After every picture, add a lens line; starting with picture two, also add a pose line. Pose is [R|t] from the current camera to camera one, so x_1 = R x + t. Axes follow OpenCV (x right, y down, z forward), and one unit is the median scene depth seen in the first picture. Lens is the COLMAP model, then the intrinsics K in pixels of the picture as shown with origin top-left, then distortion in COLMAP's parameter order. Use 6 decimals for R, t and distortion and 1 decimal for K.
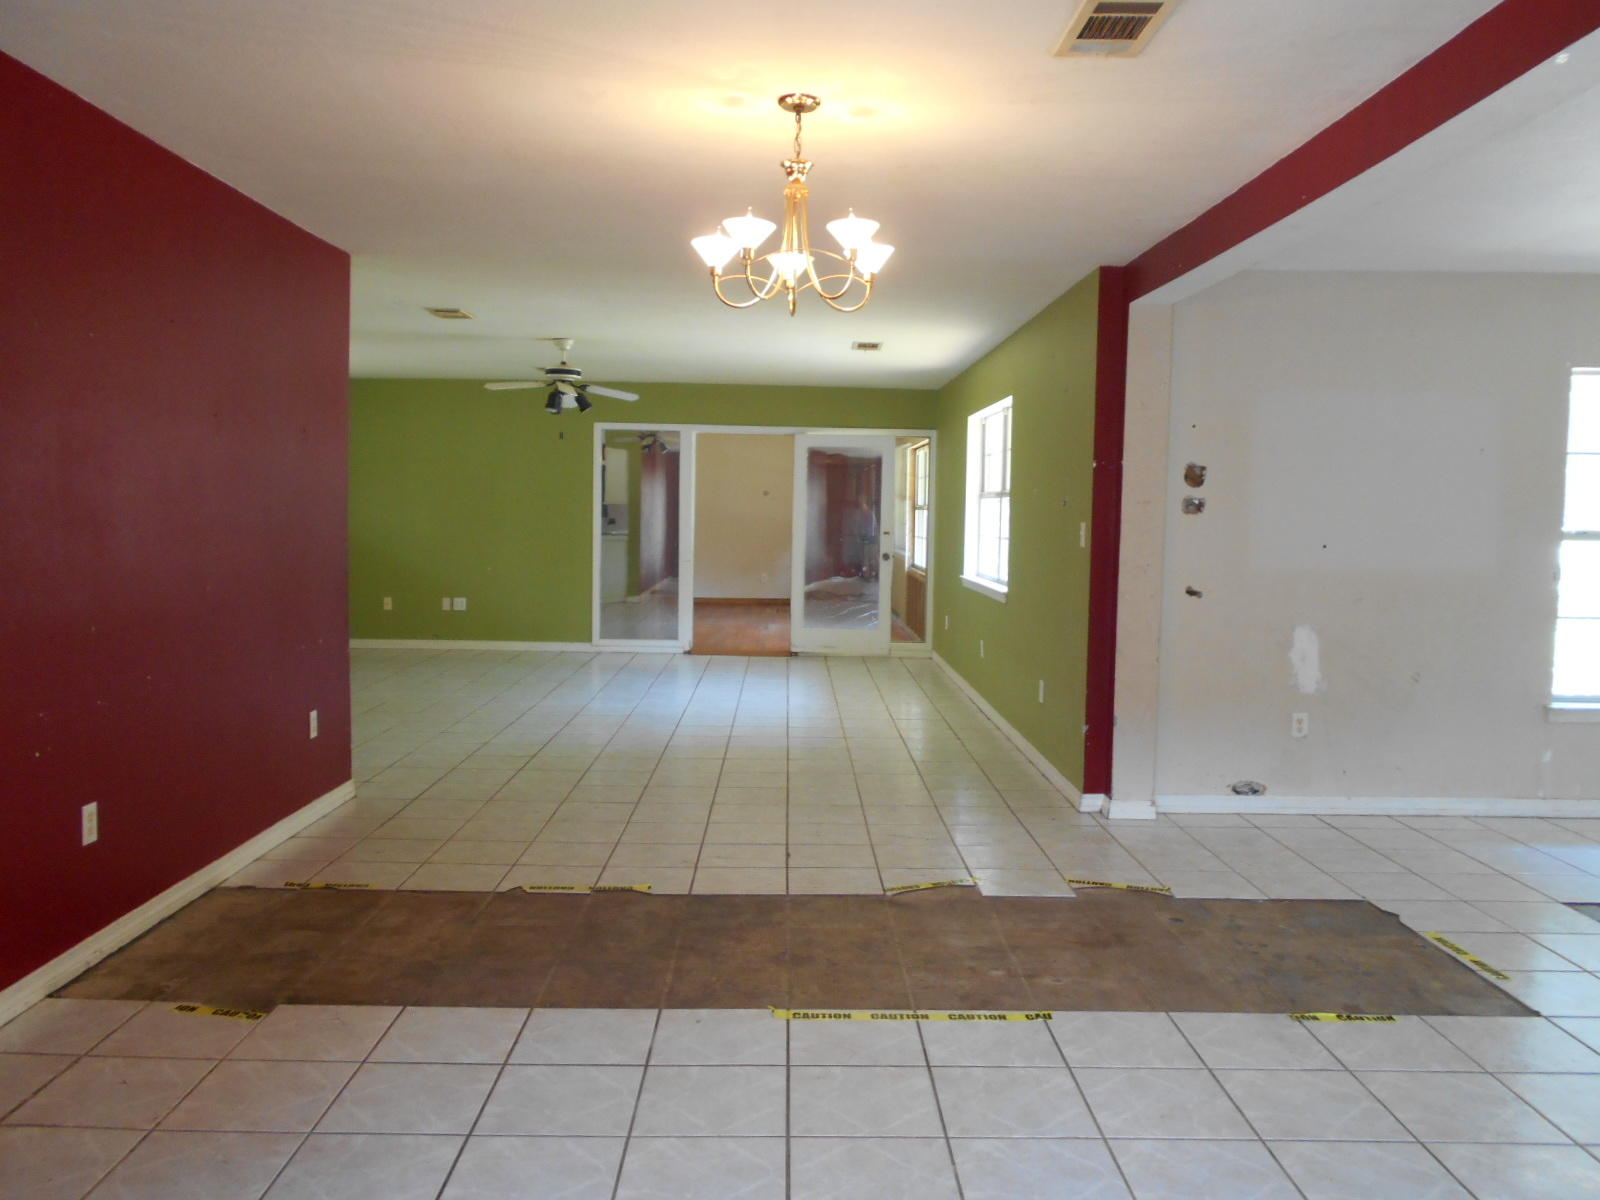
lens RADIAL K [[1222.8, 0, 798.1], [0, 1222.8, 598.7], [0, 0, 1]] dist [-0.005979, -0.001536]
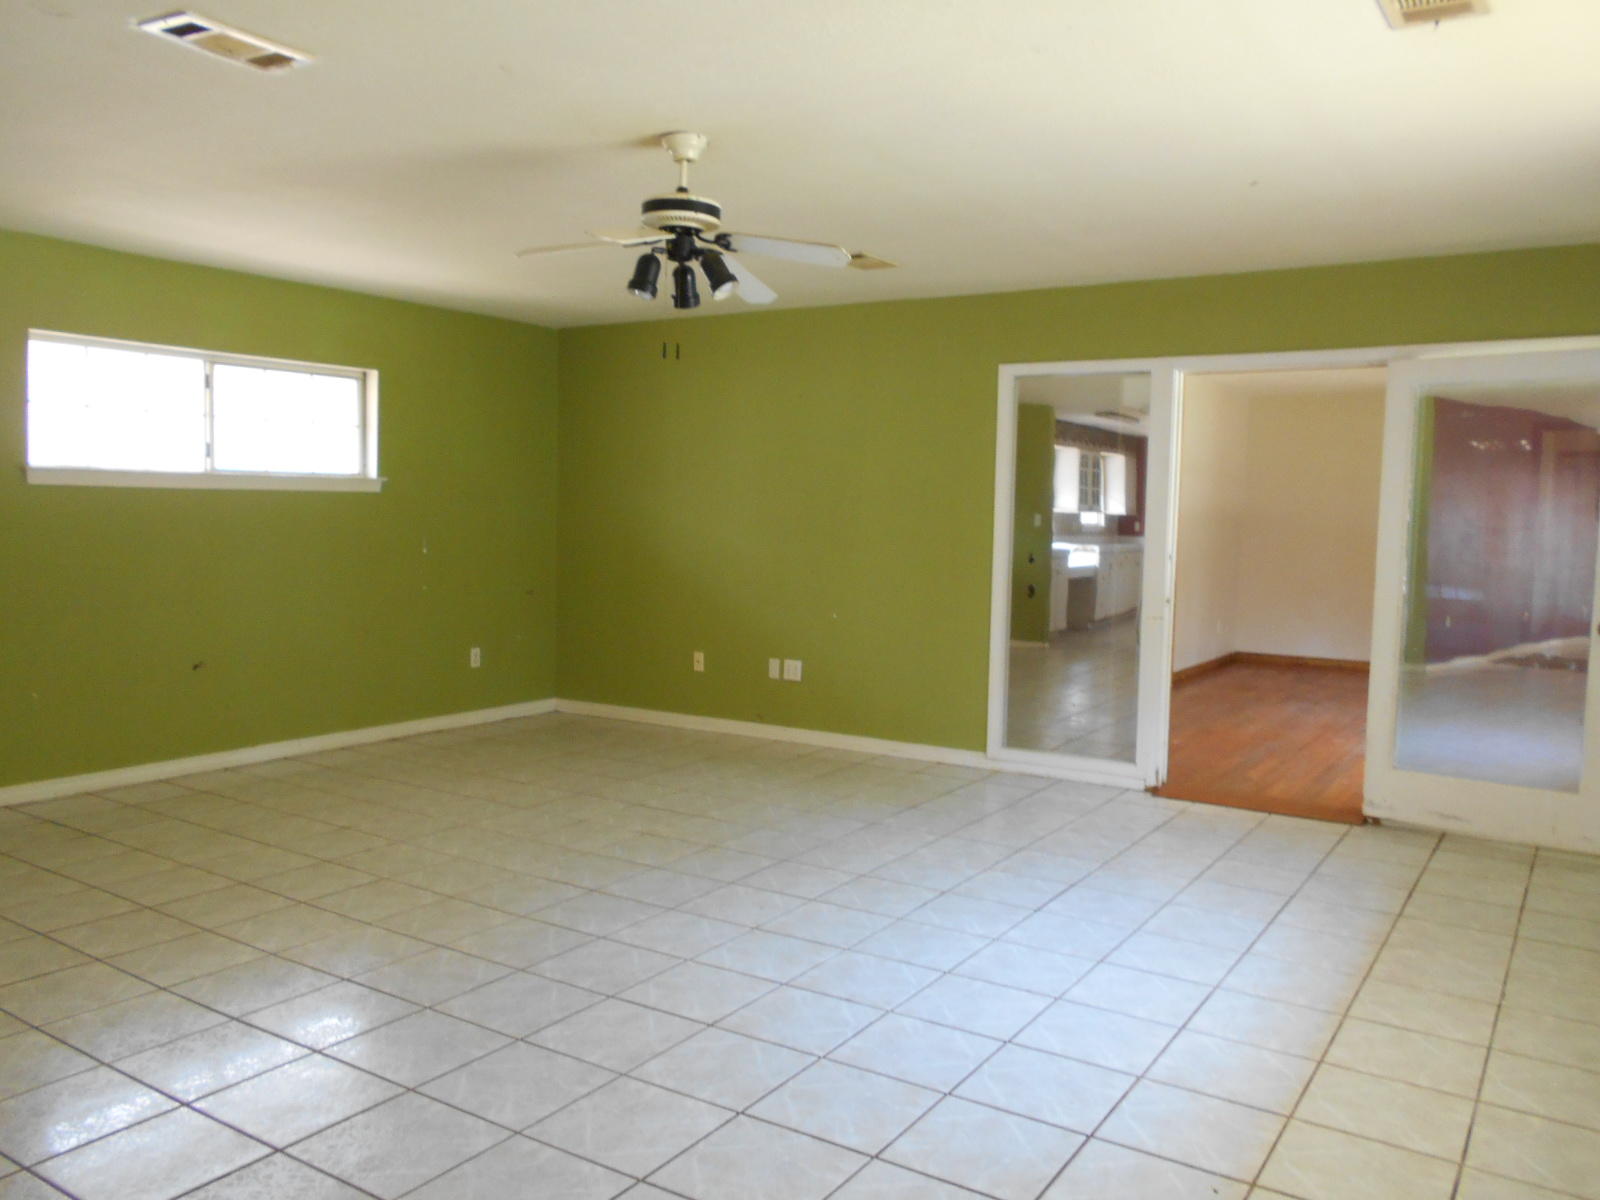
lens RADIAL K [[1222.8, 0, 799.1], [0, 1222.8, 601.4], [0, 0, 1]] dist [-0.005979, -0.001536]
pose [[0.834160, 0.038106, -0.550204, 0.070891], [-0.043885, 0.999033, 0.002657, -0.032663], [0.549773, 0.021930, 0.835026, 0.475404]]
